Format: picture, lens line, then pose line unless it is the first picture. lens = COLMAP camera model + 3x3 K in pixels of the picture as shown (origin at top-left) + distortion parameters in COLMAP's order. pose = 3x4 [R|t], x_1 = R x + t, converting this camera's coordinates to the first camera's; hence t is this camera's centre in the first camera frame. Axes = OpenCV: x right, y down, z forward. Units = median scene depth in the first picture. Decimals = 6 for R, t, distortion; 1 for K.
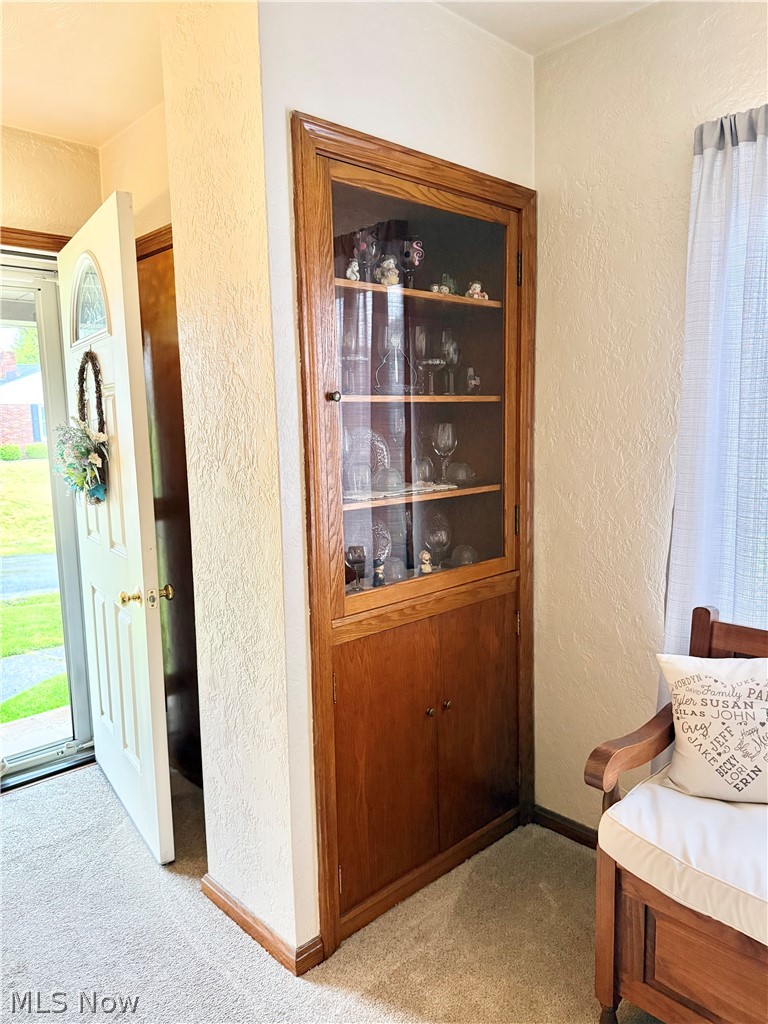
lens RADIAL K [[722.0, 0, 384.0], [0, 722.0, 512.0], [0, 0, 1]] dist [0.161216, -0.250495]
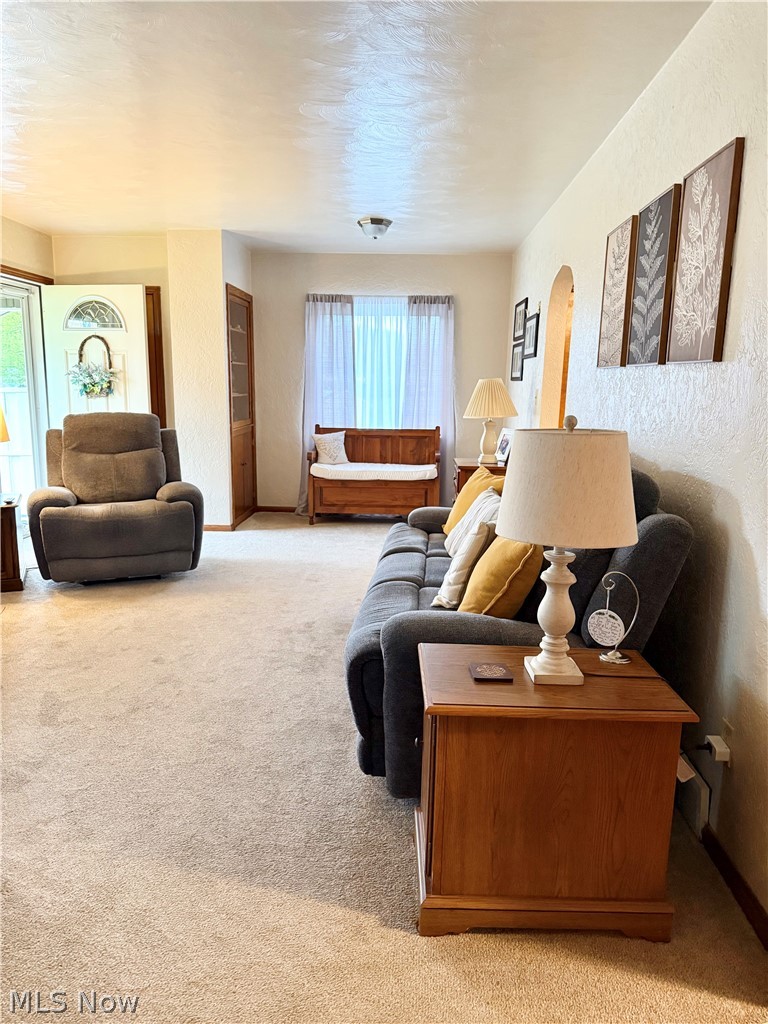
lens RADIAL K [[722.0, 0, 384.0], [0, 722.0, 512.0], [0, 0, 1]] dist [0.161216, -0.250495]
pose [[0.708076, -0.092796, 0.700013, -1.977553], [0.057304, 0.995609, 0.074017, 0.324092], [-0.703808, -0.012296, 0.710284, -1.906547]]
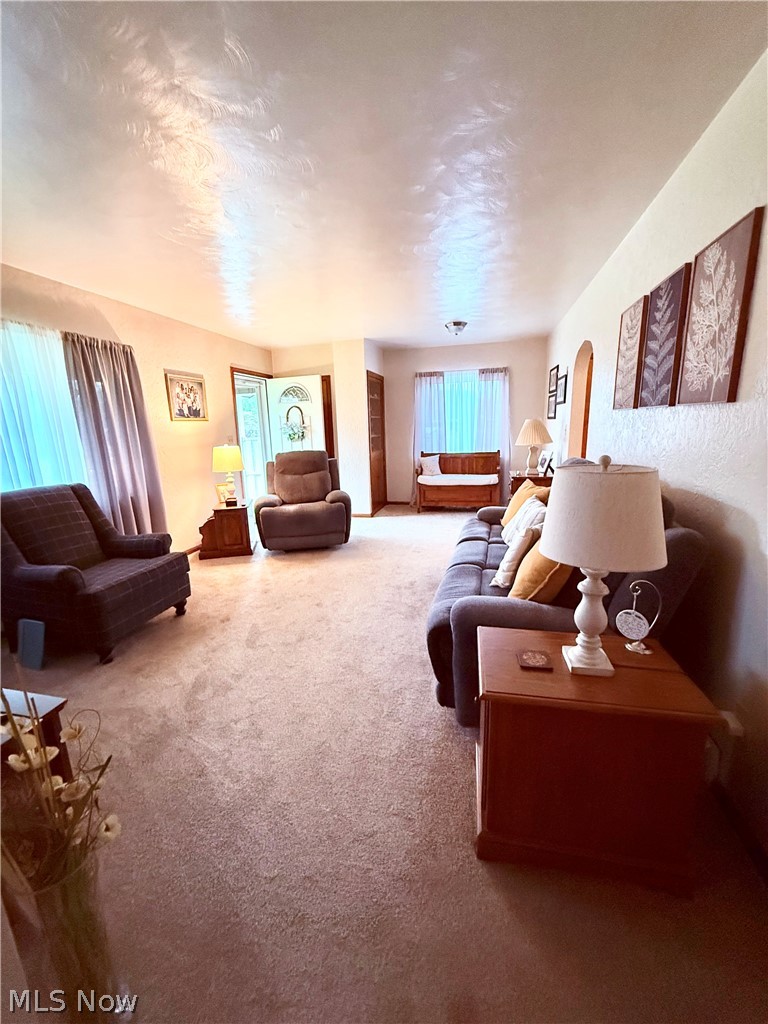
lens RADIAL K [[407.1, 0, 386.8], [0, 407.1, 508.9], [0, 0, 1]] dist [0.003072, 0.000154]
pose [[0.831967, -0.118066, 0.542117, -1.730415], [0.081736, 0.992517, 0.090719, 0.276530], [-0.548771, -0.031164, 0.835392, -1.721721]]
